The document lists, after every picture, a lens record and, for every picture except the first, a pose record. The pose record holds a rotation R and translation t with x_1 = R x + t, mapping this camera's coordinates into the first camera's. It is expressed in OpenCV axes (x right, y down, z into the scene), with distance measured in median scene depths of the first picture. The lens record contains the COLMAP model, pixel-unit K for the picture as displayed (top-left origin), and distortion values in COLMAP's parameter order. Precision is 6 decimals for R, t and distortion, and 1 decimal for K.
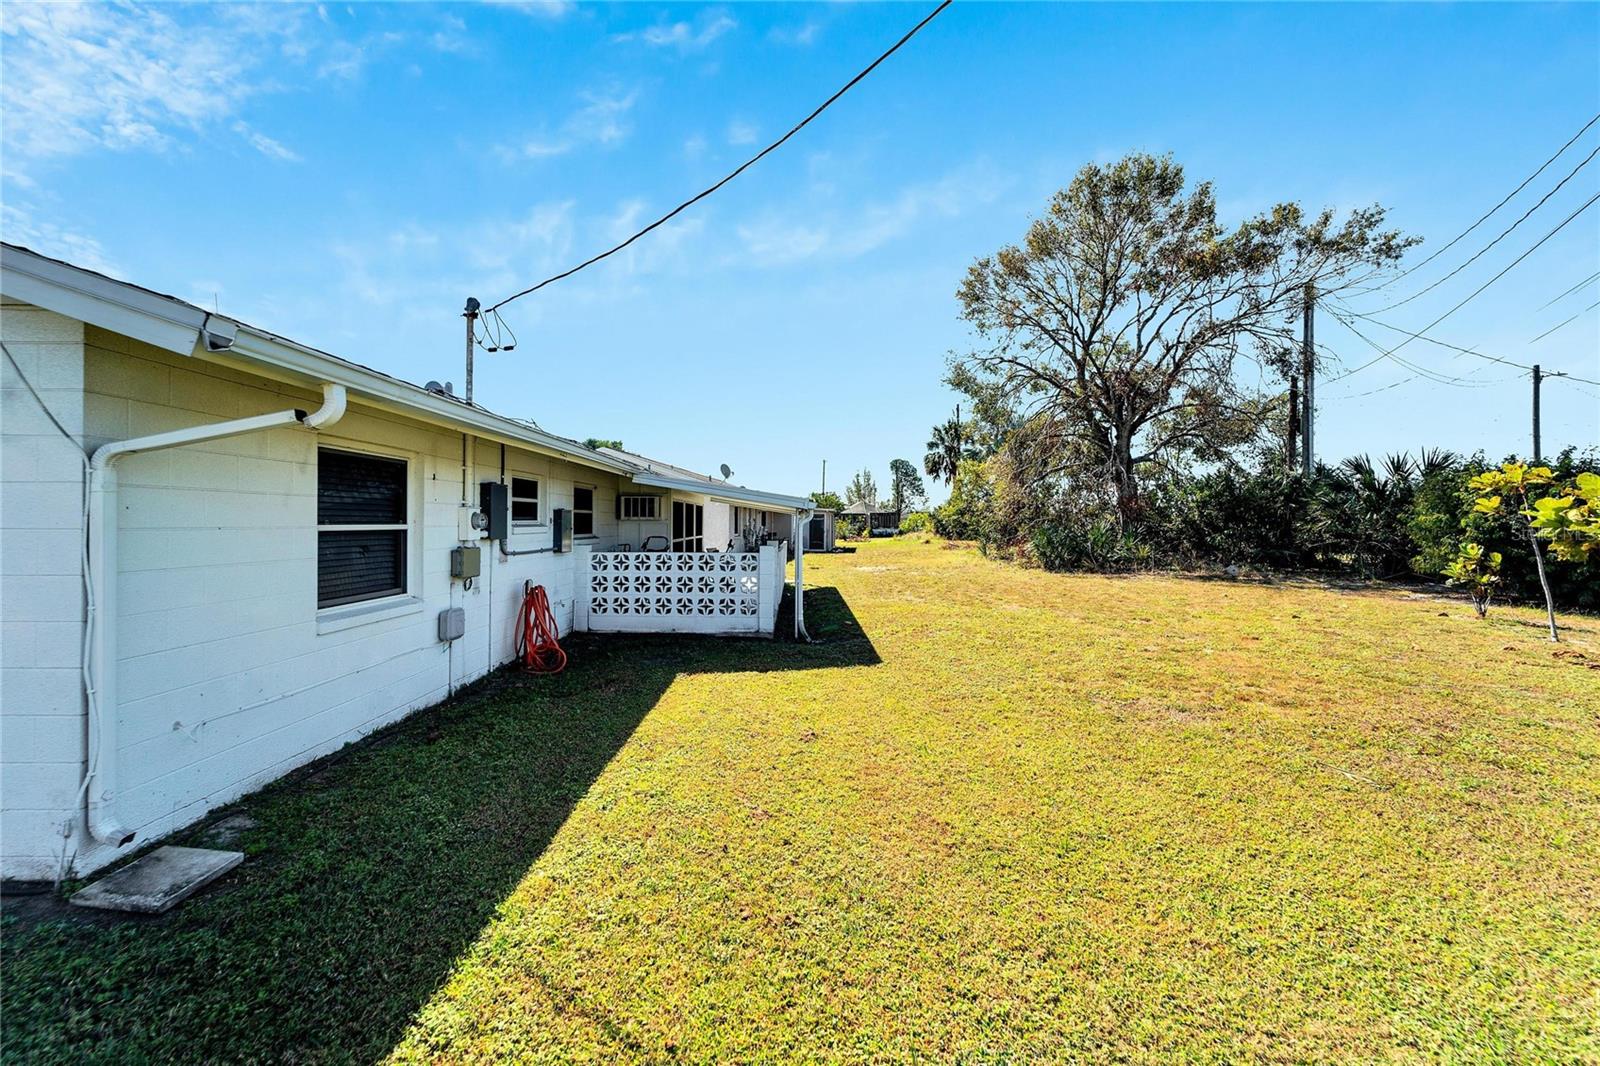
lens RADIAL K [[654.6, 0, 797.2], [0, 654.6, 527.2], [0, 0, 1]] dist [0.000391, -0.000124]
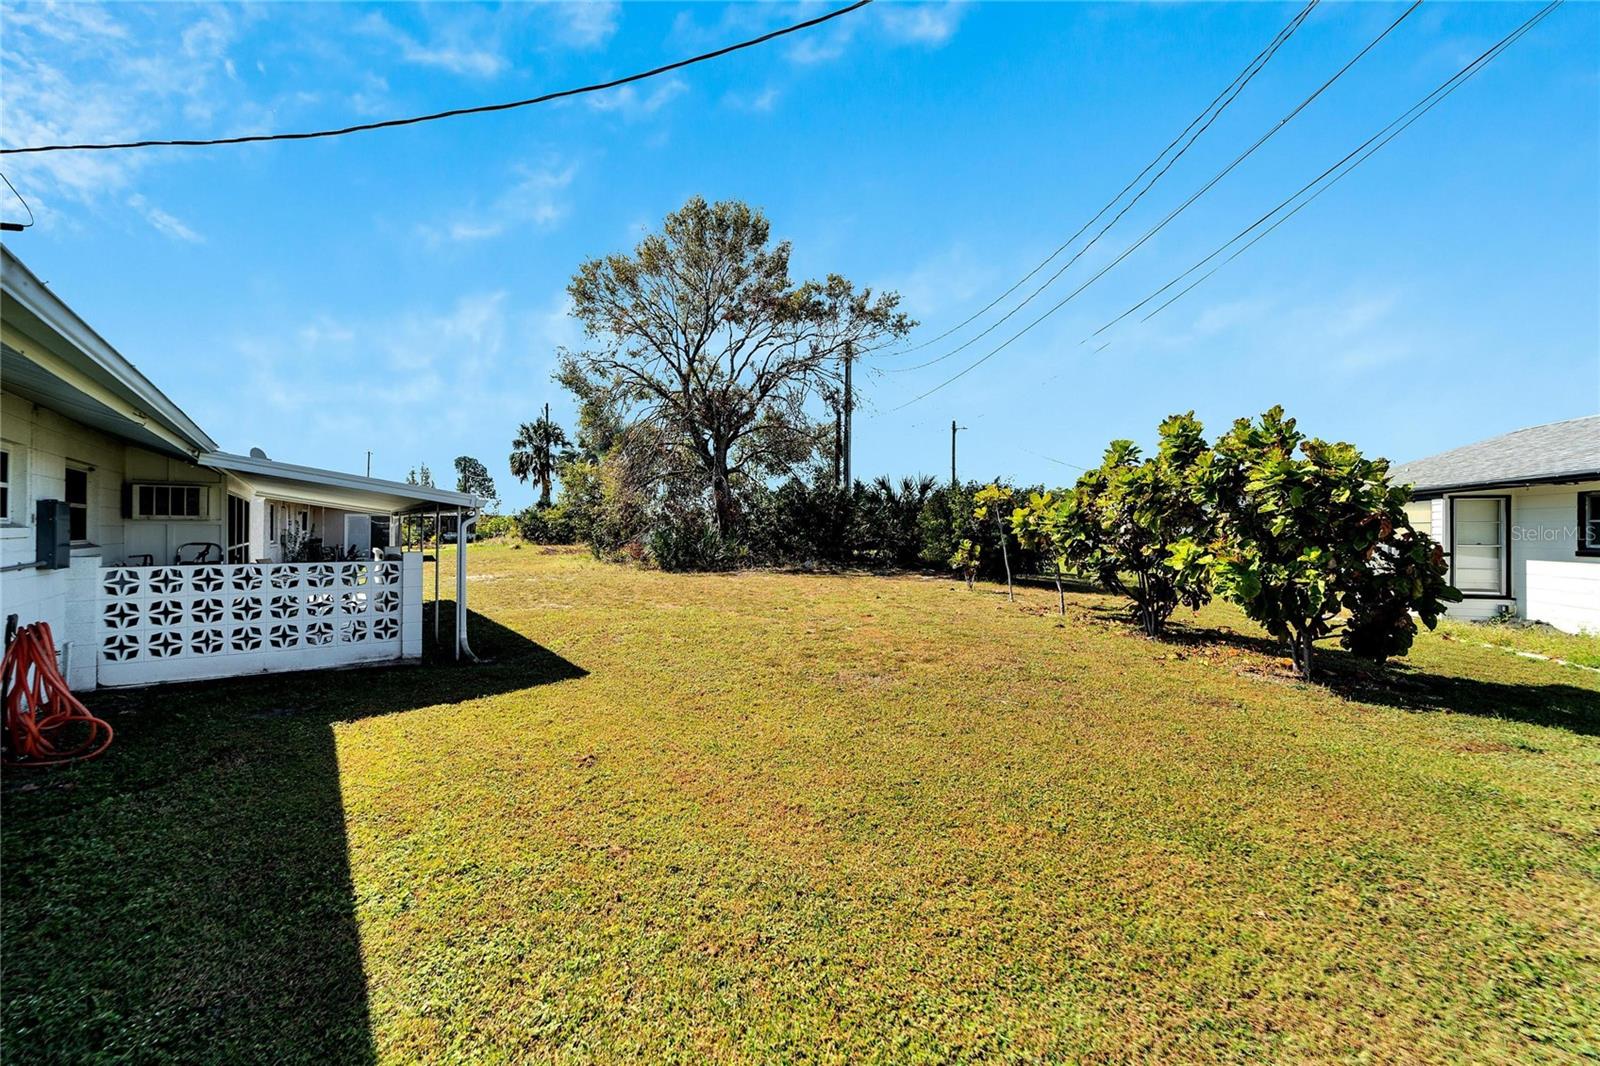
lens RADIAL K [[654.5, 0, 798.8], [0, 654.5, 530.7], [0, 0, 1]] dist [0.000844, -0.000298]
pose [[0.800135, -0.003234, 0.599812, -0.124879], [0.004405, 0.999990, -0.000484, 0.004097], [-0.599804, 0.003029, 0.800141, 0.050516]]
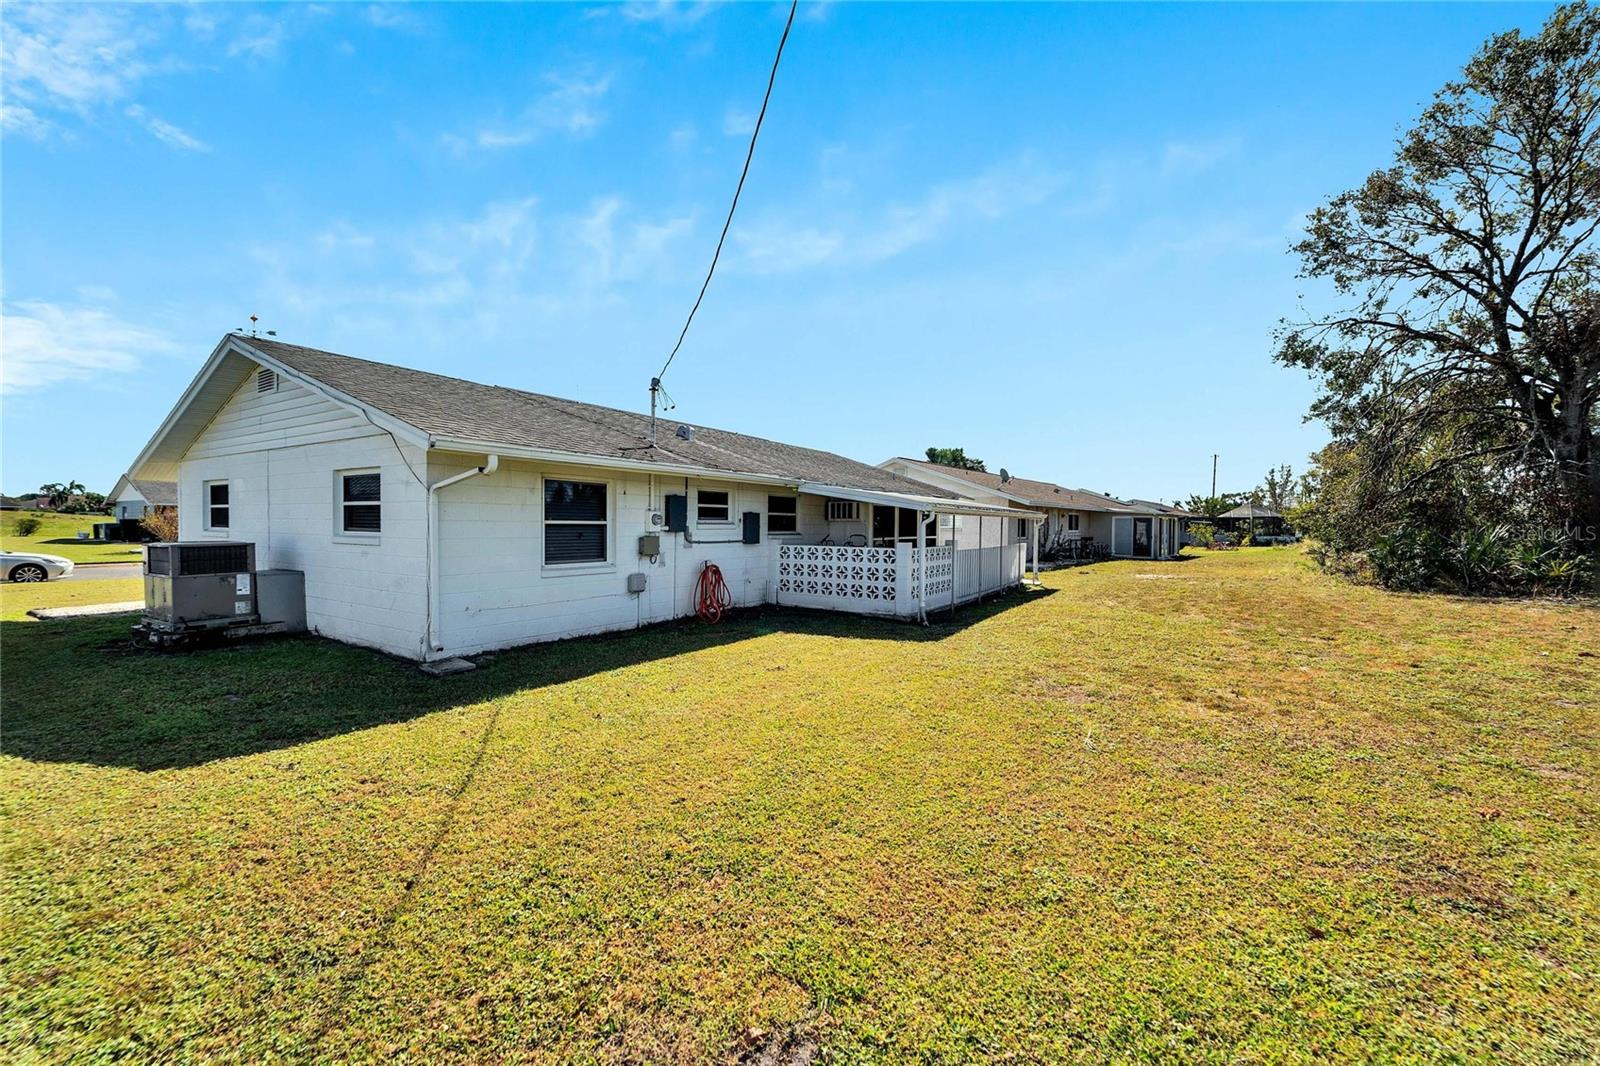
lens RADIAL K [[657.6, 0, 794.9], [0, 657.6, 540.9], [0, 0, 1]] dist [0.001134, 0.000091]
pose [[0.832314, 0.018399, -0.553998, 0.370829], [-0.011004, 0.999800, 0.016671, 0.006519], [0.554194, -0.007779, 0.832351, -0.075332]]
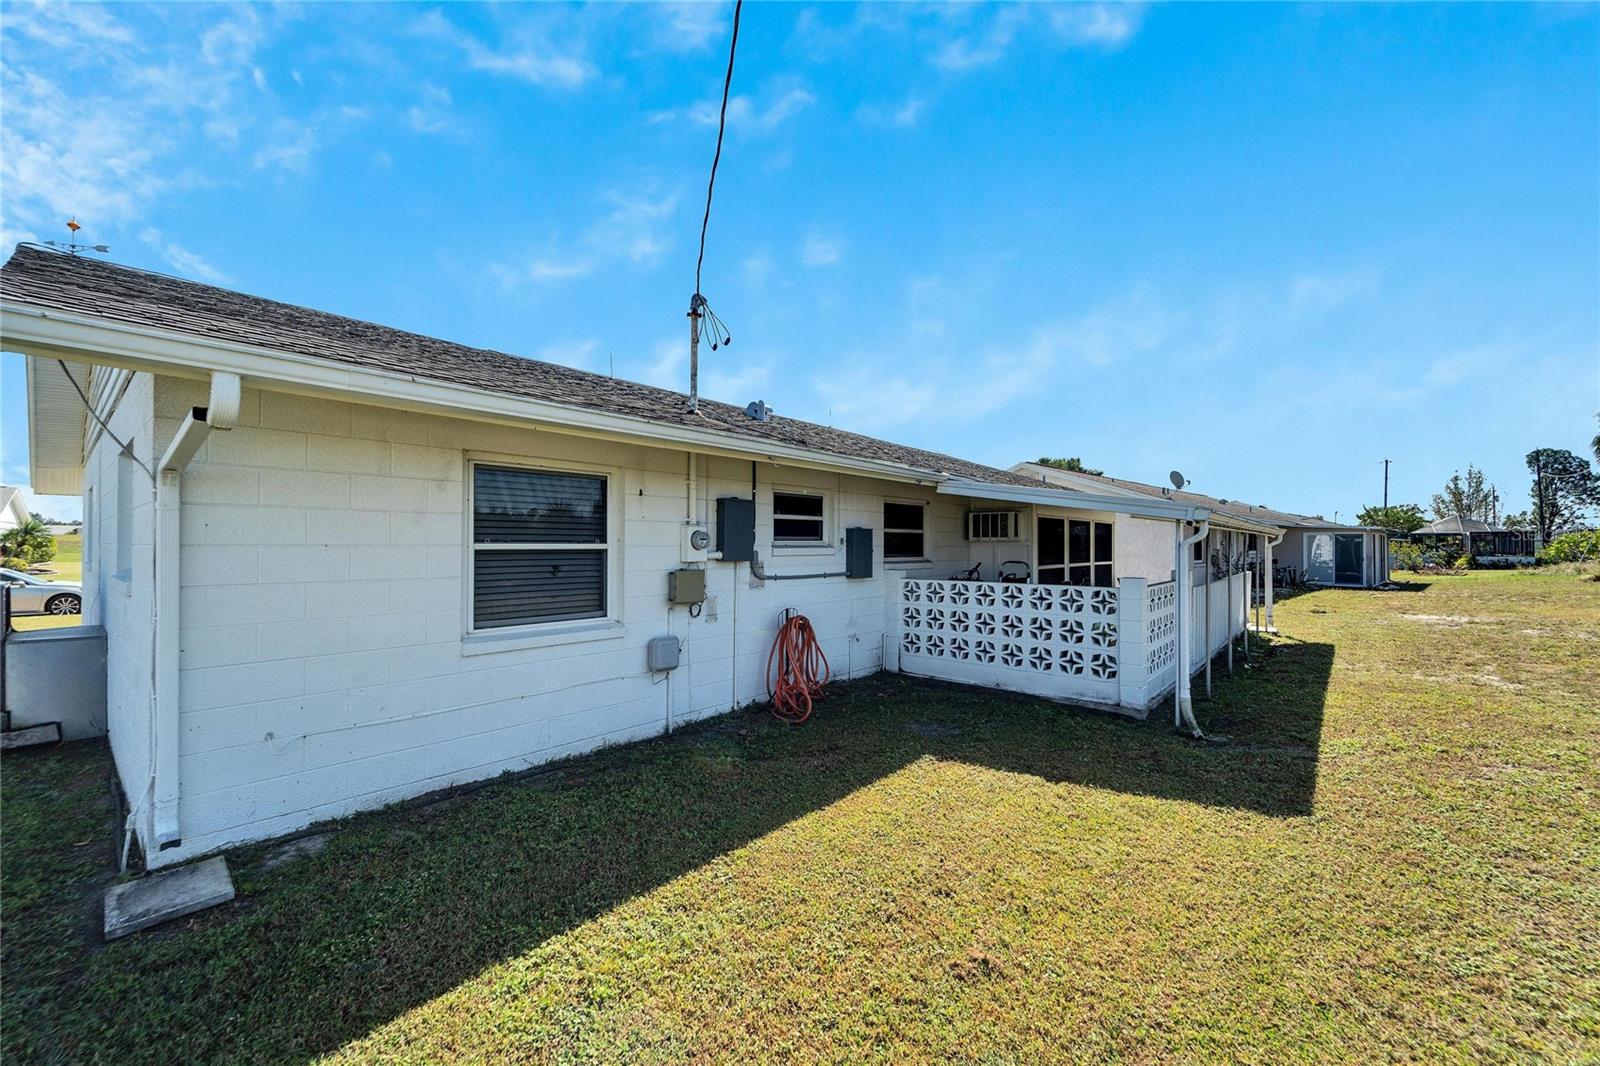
lens RADIAL K [[643.8, 0, 796.6], [0, 643.8, 538.1], [0, 0, 1]] dist [0.000496, -0.000252]
pose [[0.753099, -0.008249, -0.657855, 0.106043], [-0.005255, 0.999814, -0.018553, 0.001757], [0.657886, 0.017430, 0.752916, 0.234623]]
